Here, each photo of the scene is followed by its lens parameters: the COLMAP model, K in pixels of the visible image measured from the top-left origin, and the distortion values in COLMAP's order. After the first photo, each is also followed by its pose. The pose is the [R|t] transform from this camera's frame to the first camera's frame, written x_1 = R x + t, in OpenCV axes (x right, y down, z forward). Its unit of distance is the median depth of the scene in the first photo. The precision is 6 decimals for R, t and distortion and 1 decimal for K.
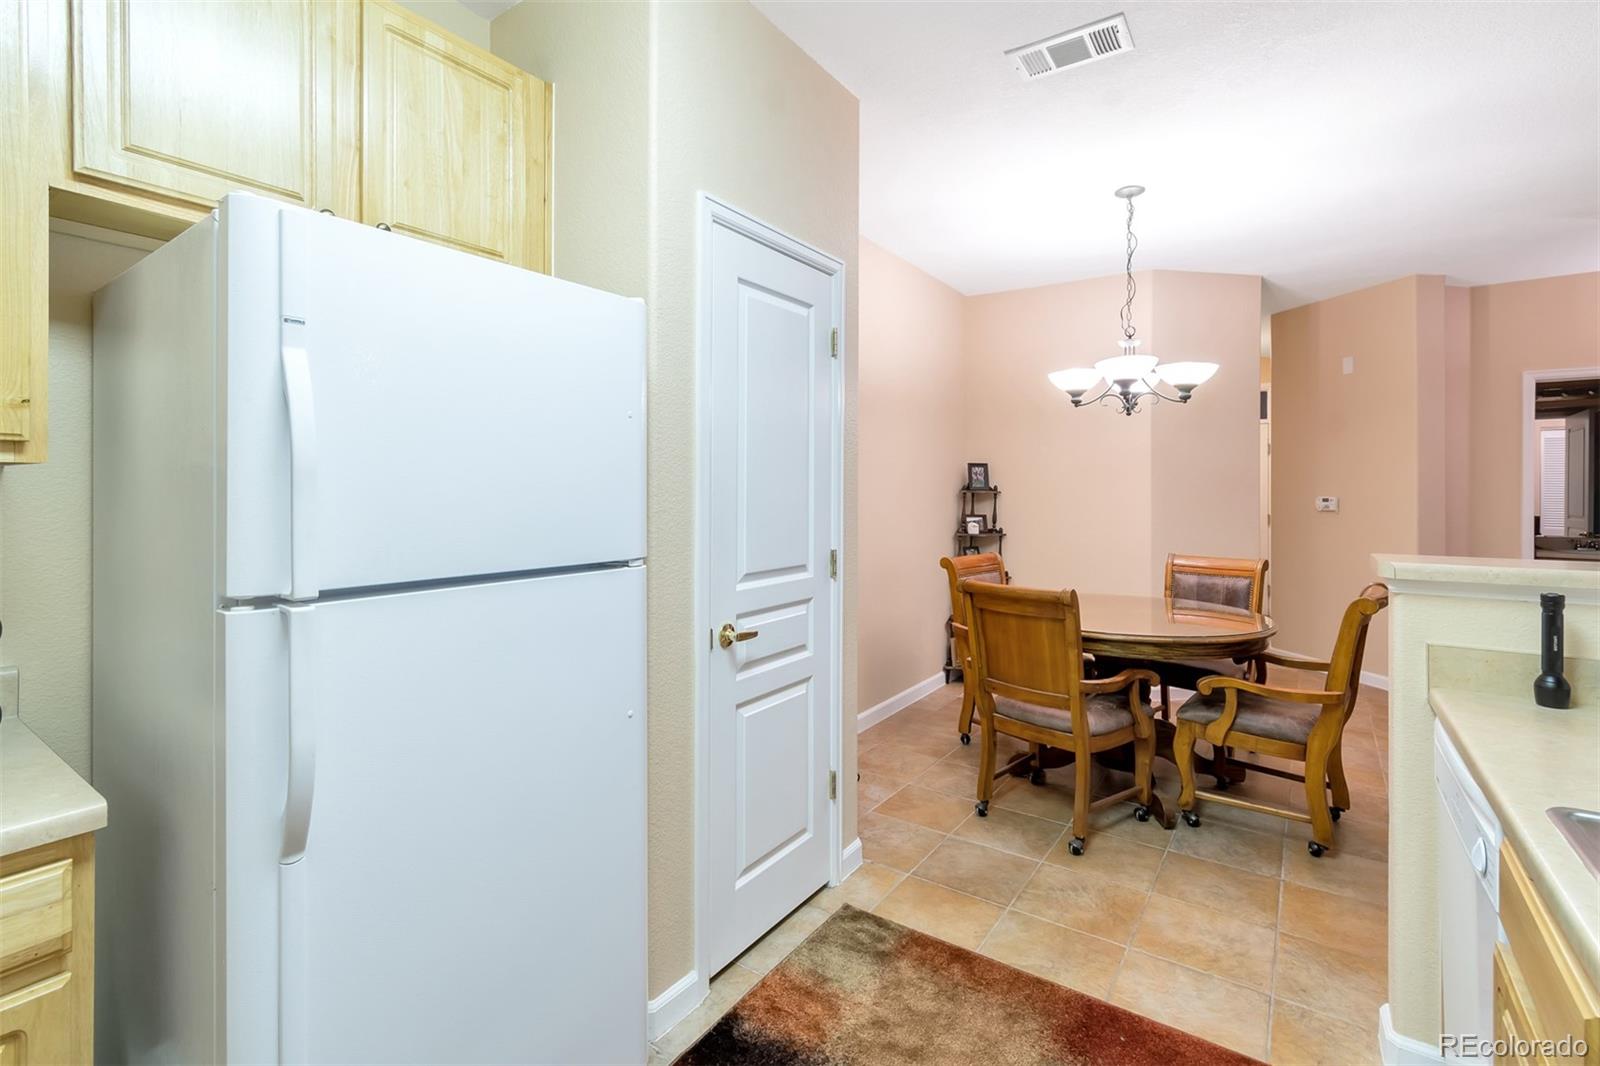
lens RADIAL K [[726.9, 0, 795.6], [0, 726.9, 489.3], [0, 0, 1]] dist [0.000255, -0.000277]
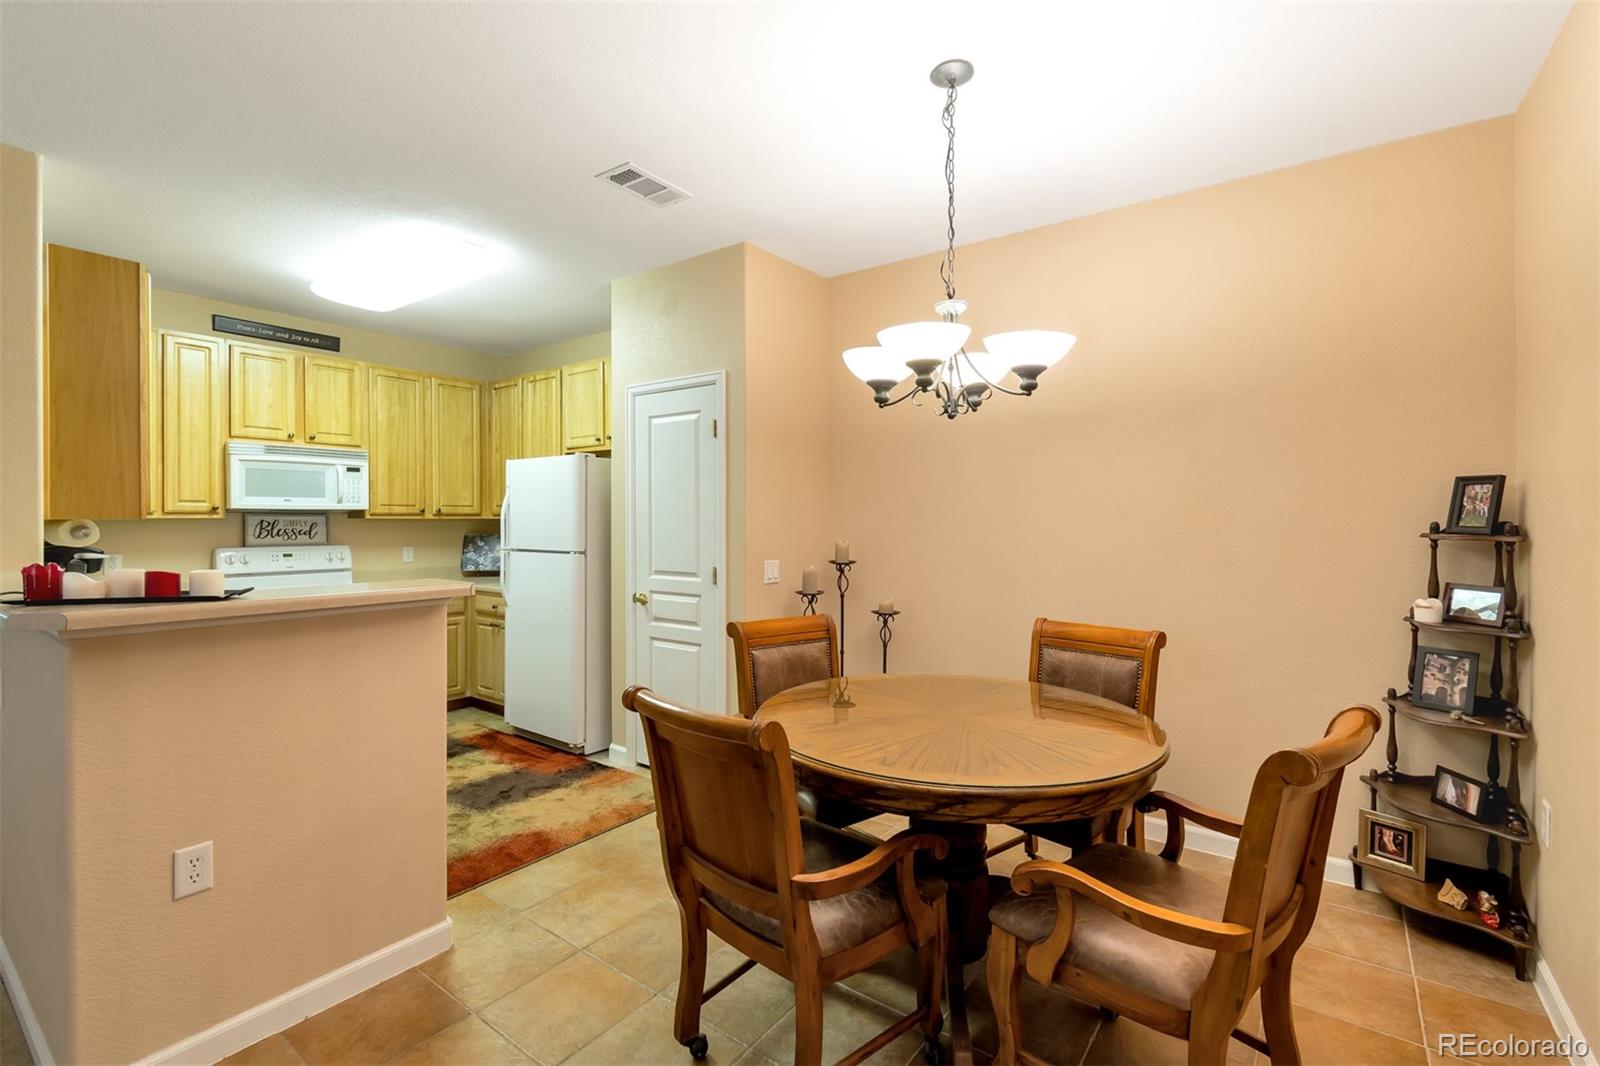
lens RADIAL K [[716.1, 0, 804.8], [0, 716.1, 526.5], [0, 0, 1]] dist [0.000236, 0.000029]
pose [[-0.018786, 0.008282, -0.999789, 1.515380], [-0.002888, 0.999961, 0.008337, -0.012816], [0.999819, 0.003044, -0.018761, 1.205093]]
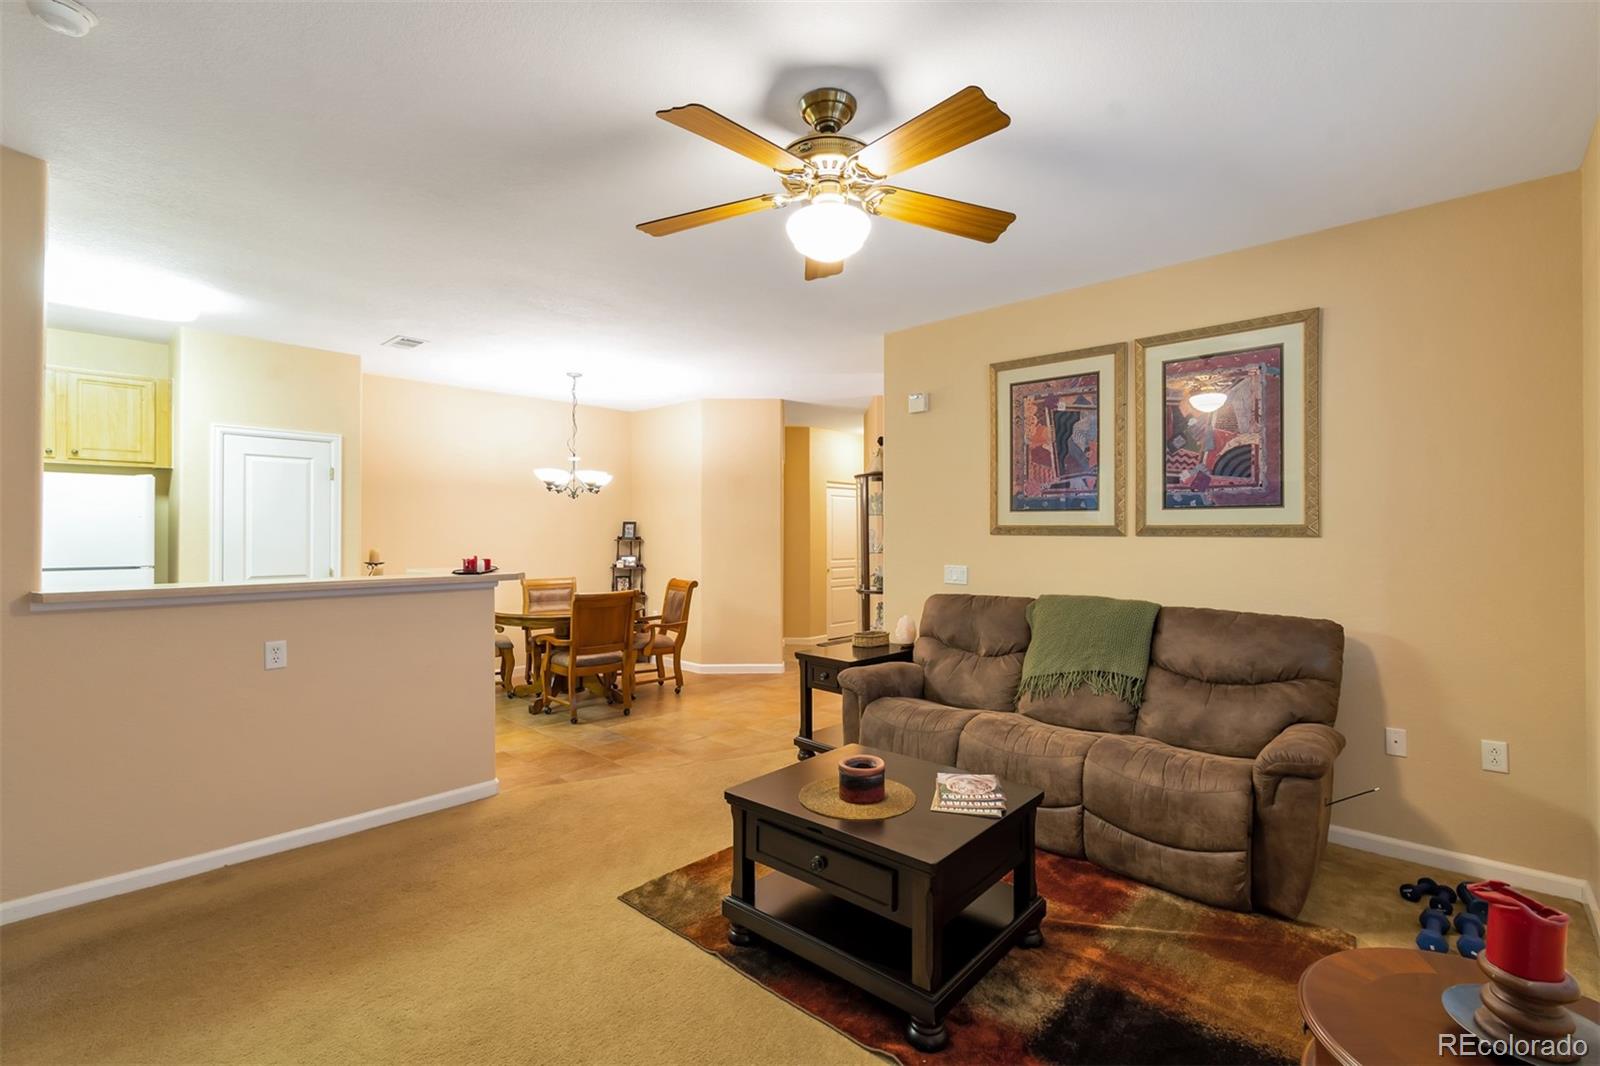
lens RADIAL K [[716.1, 0, 804.8], [0, 716.1, 526.5], [0, 0, 1]] dist [0.000236, 0.000029]
pose [[0.988479, 0.002777, -0.151334, 1.766465], [-0.004278, 0.999945, -0.009593, -0.027777], [0.151299, 0.010130, 0.988436, -0.897211]]
